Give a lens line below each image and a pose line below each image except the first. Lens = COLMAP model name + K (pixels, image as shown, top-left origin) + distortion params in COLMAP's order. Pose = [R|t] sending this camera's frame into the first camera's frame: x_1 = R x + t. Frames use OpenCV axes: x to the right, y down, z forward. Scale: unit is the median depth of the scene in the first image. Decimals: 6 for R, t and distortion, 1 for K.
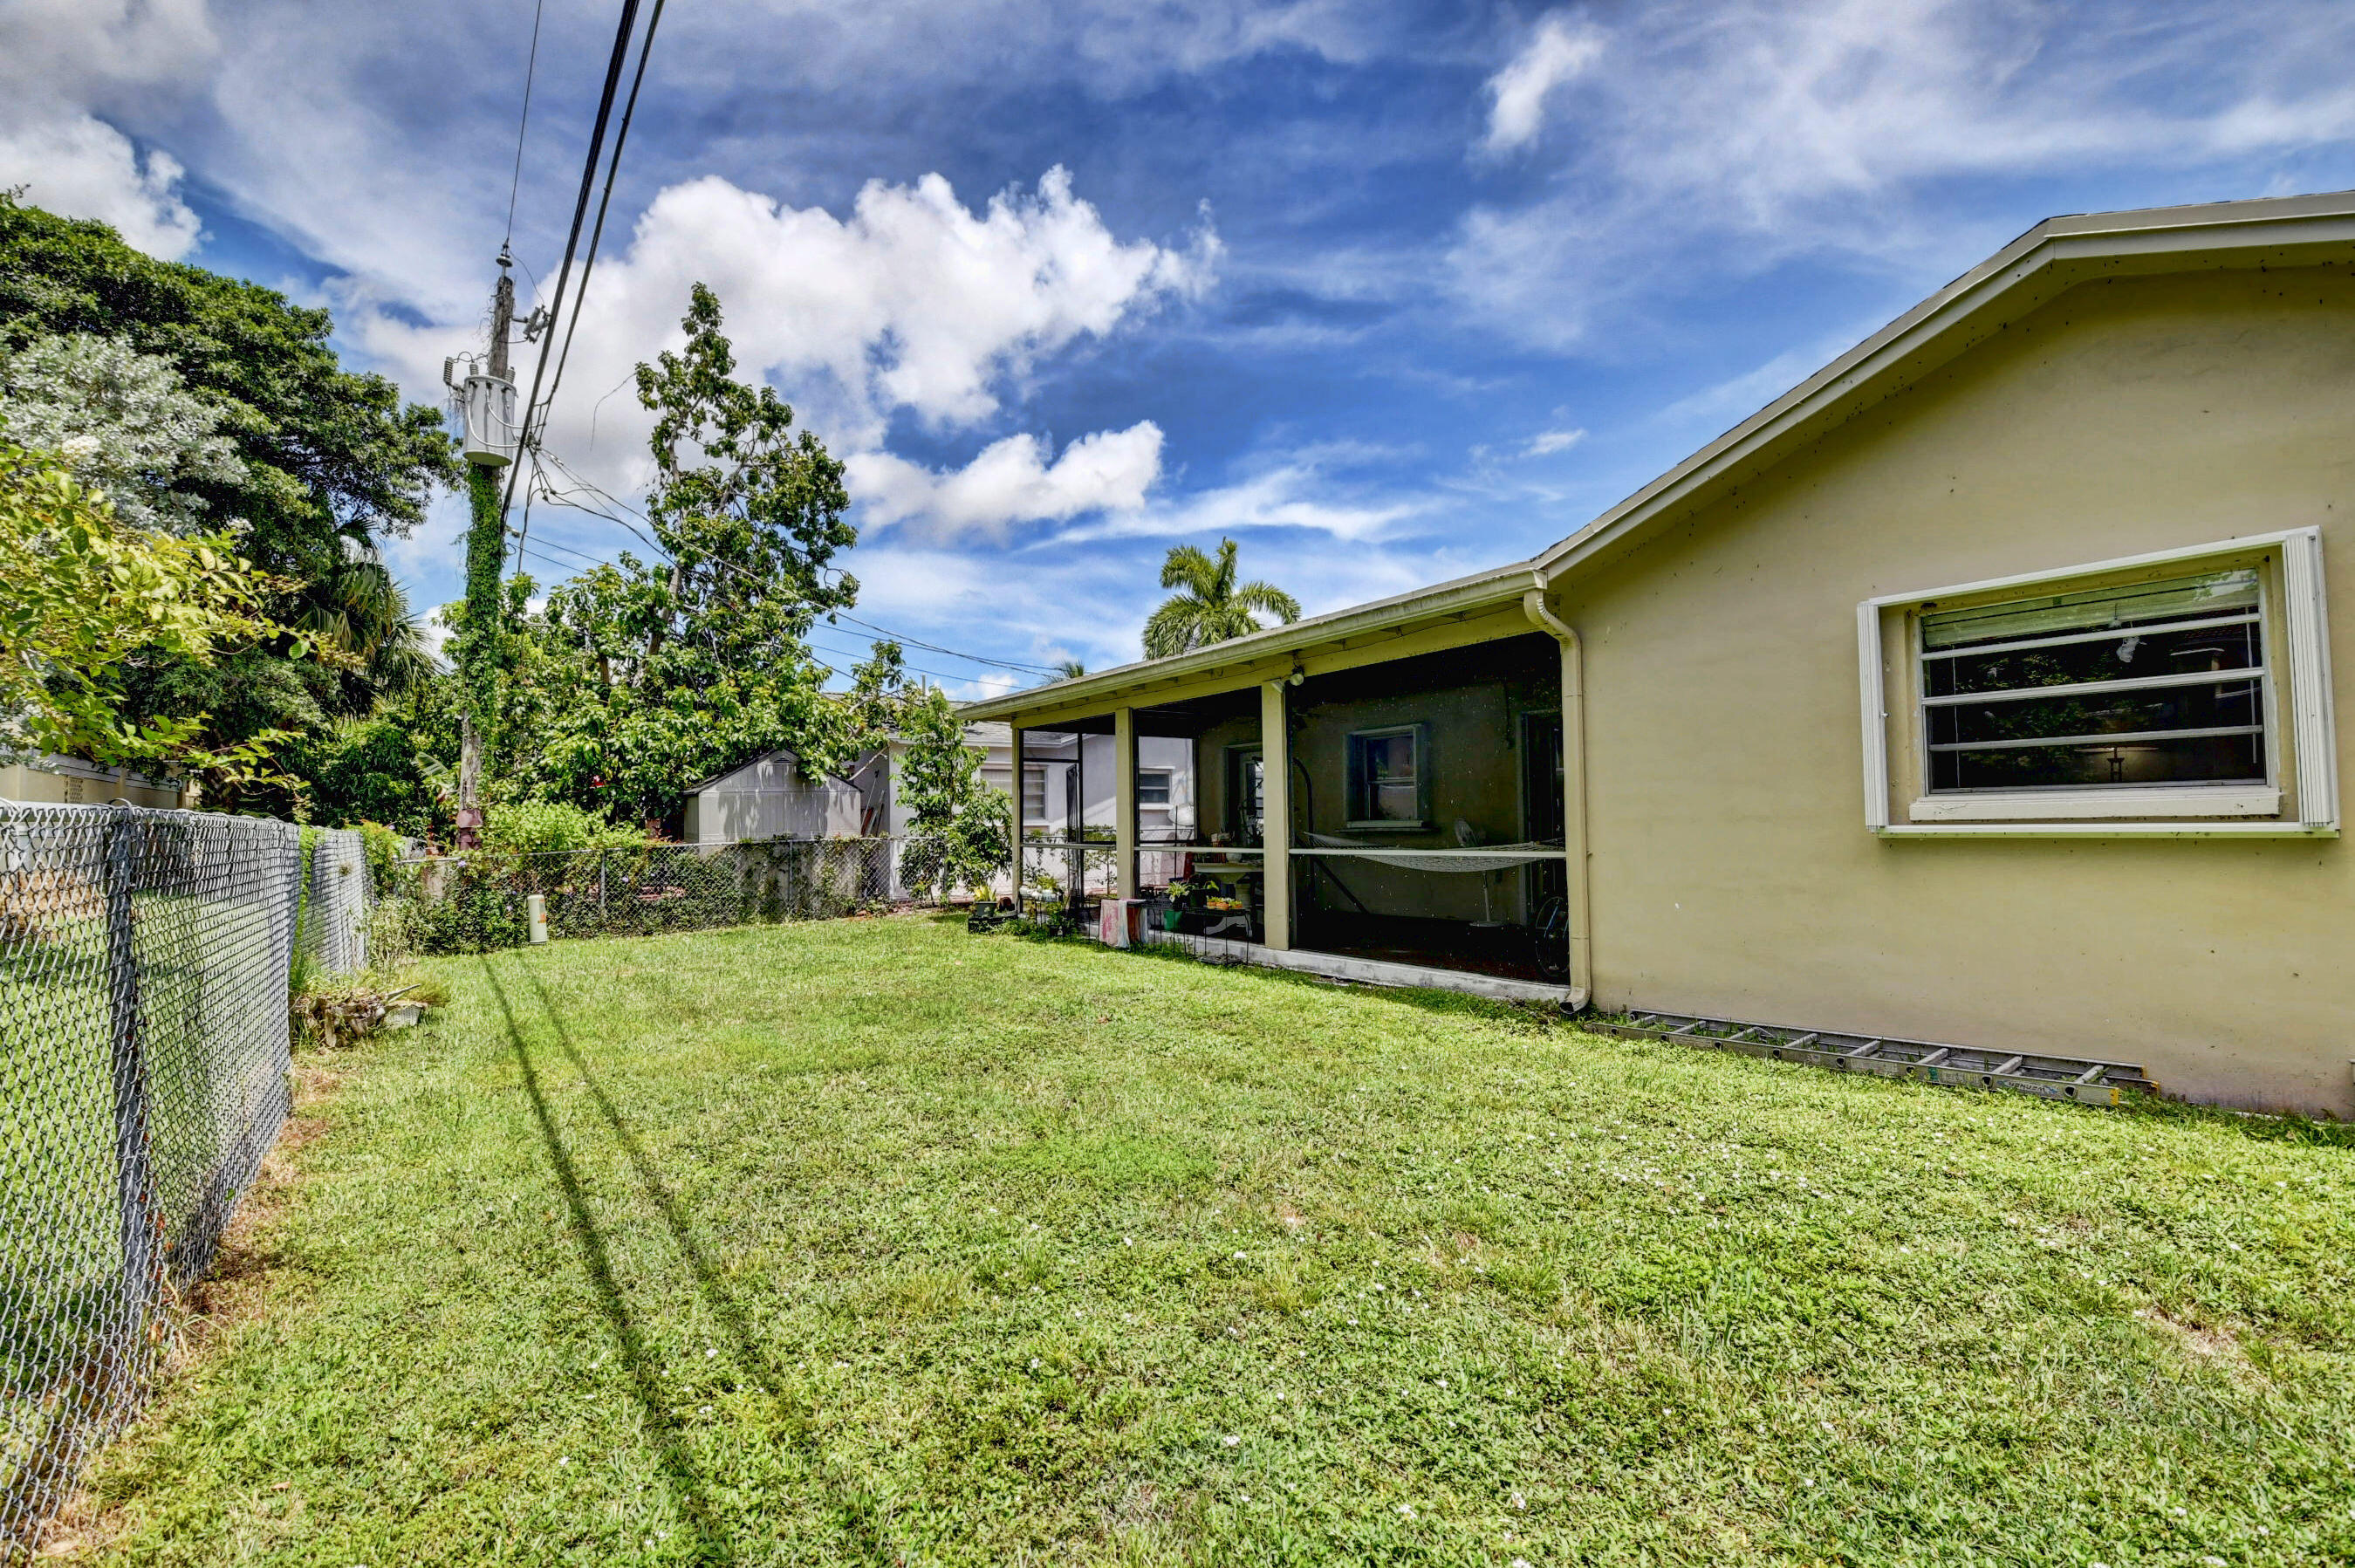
lens RADIAL K [[1034.9, 0, 1170.2], [0, 1034.9, 790.7], [0, 0, 1]] dist [0.021254, -0.031698]
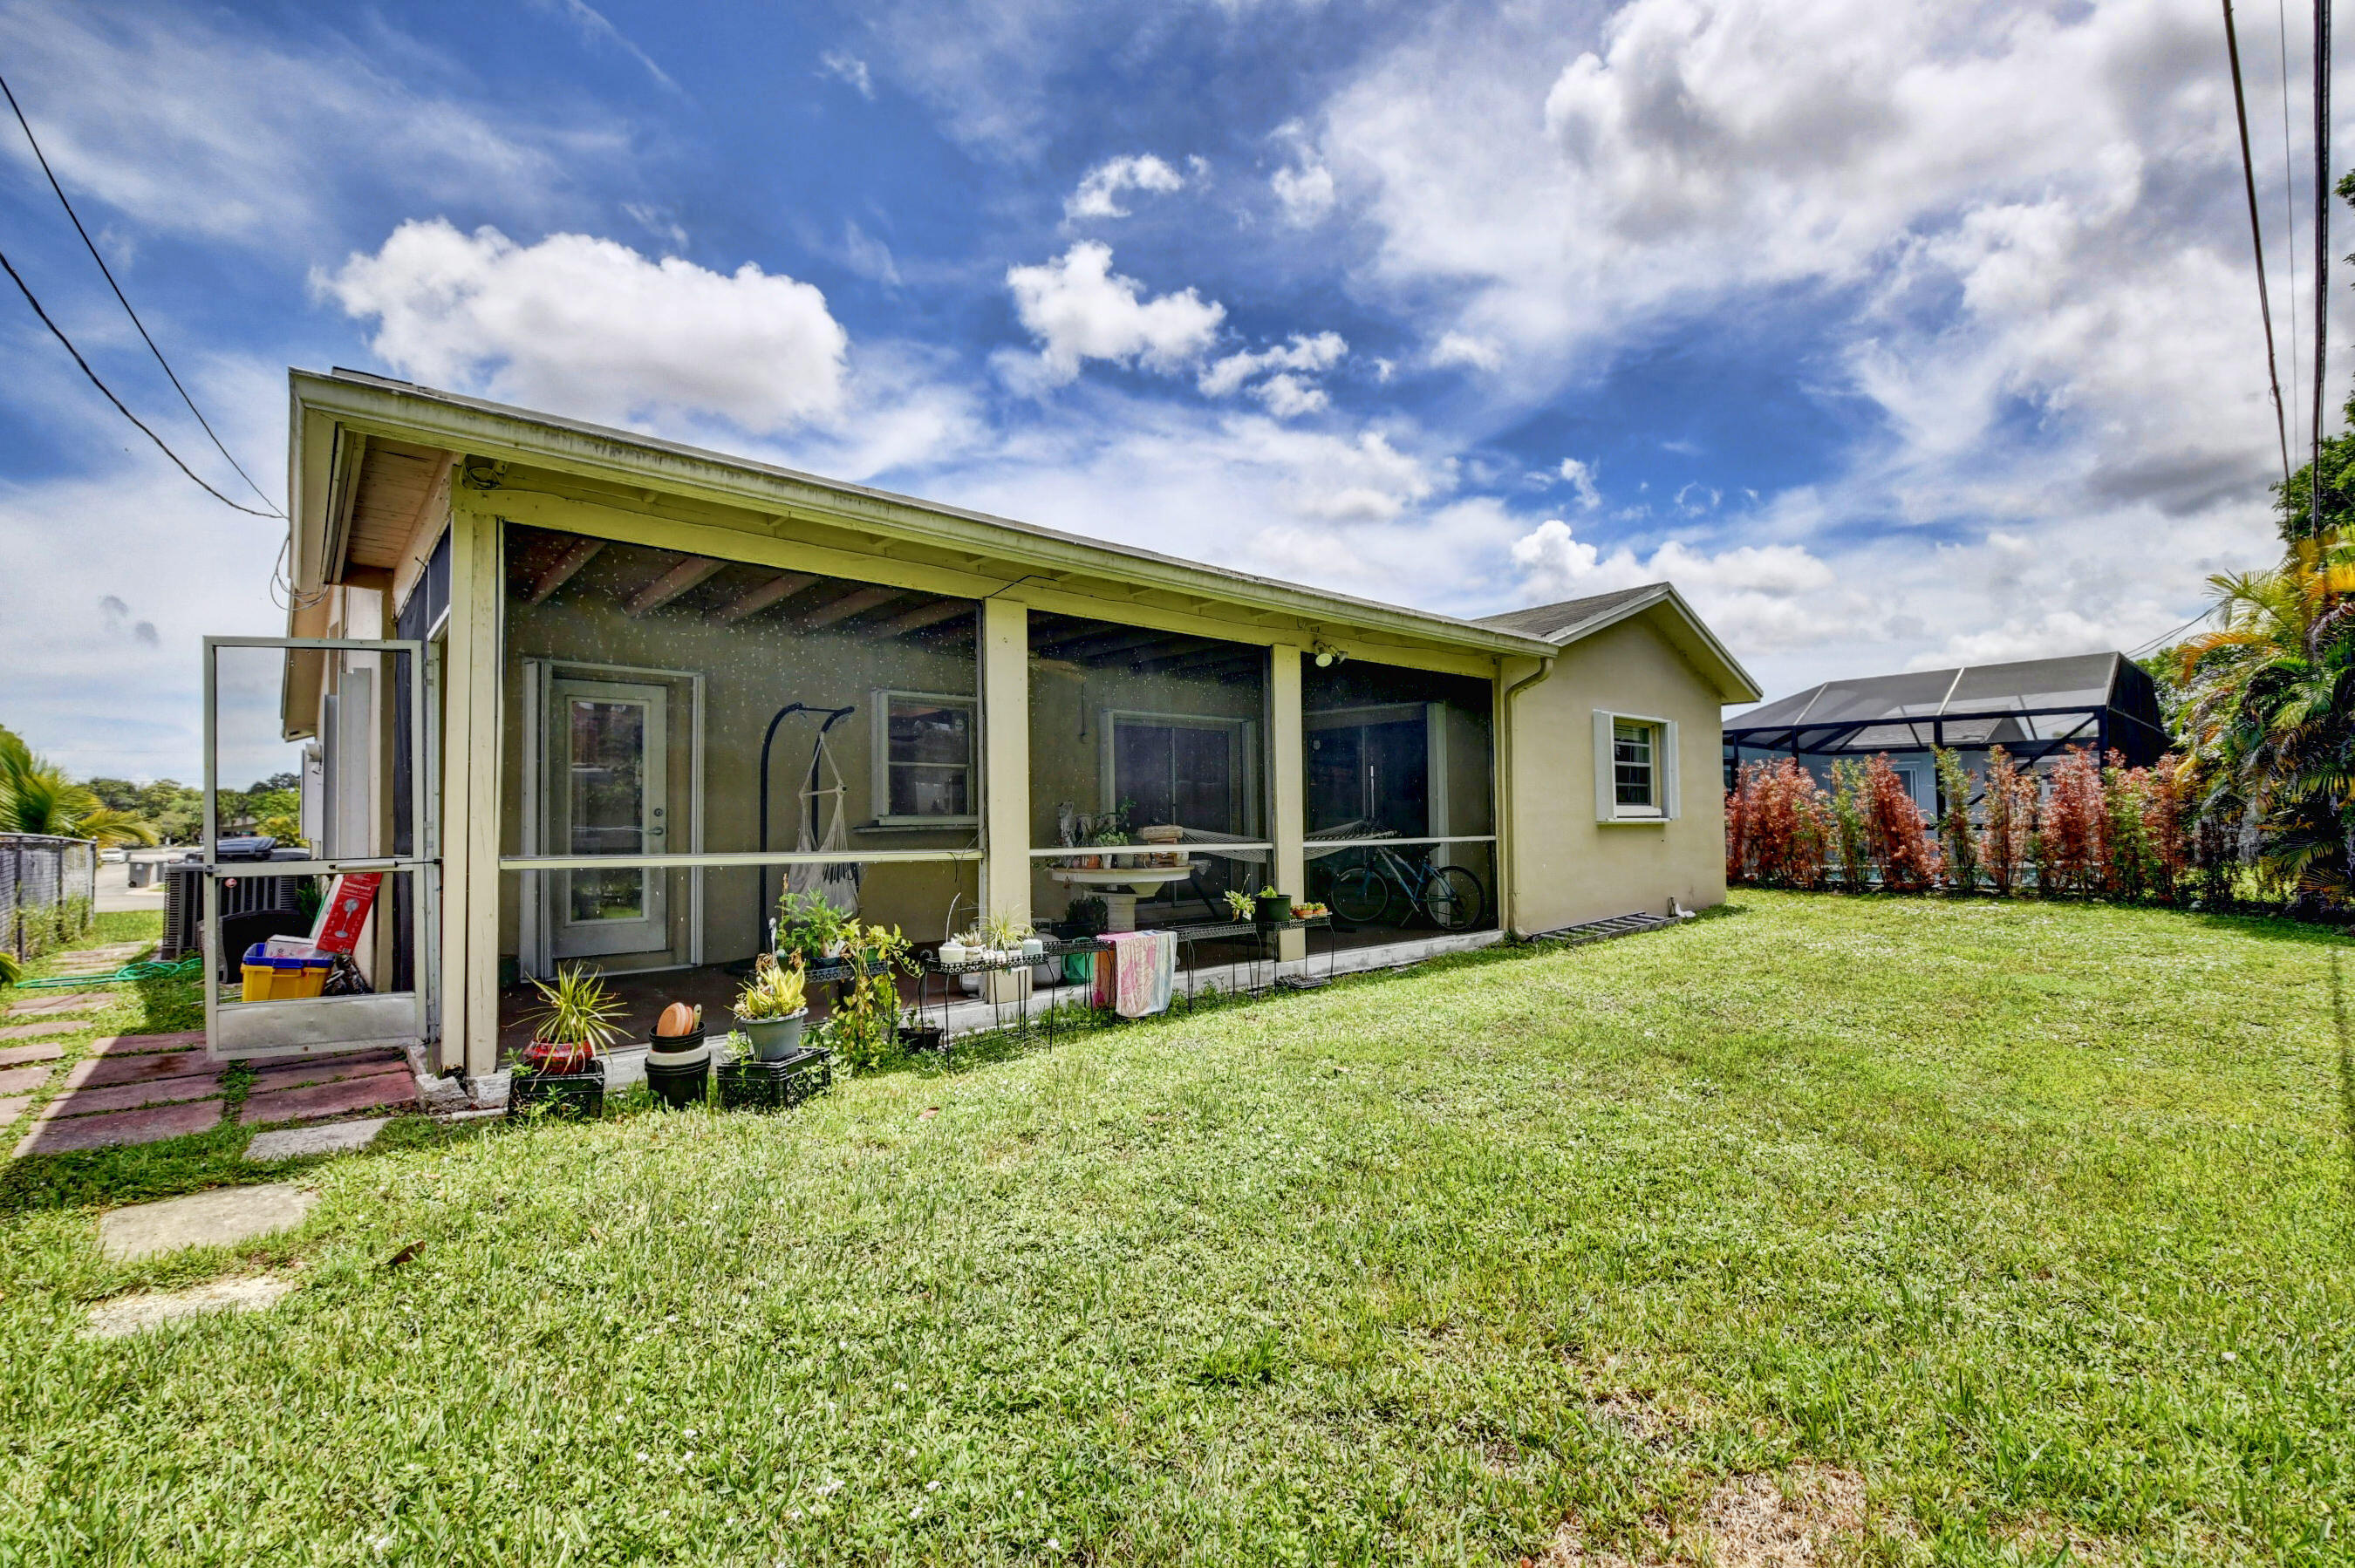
lens RADIAL K [[1034.8, 0, 1170.2], [0, 1034.8, 790.7], [0, 0, 1]] dist [0.021254, -0.031698]
pose [[-0.108402, 0.043028, 0.993176, -0.995488], [-0.025650, 0.998609, -0.046064, 0.072759], [-0.993776, -0.030469, -0.107147, 1.587201]]
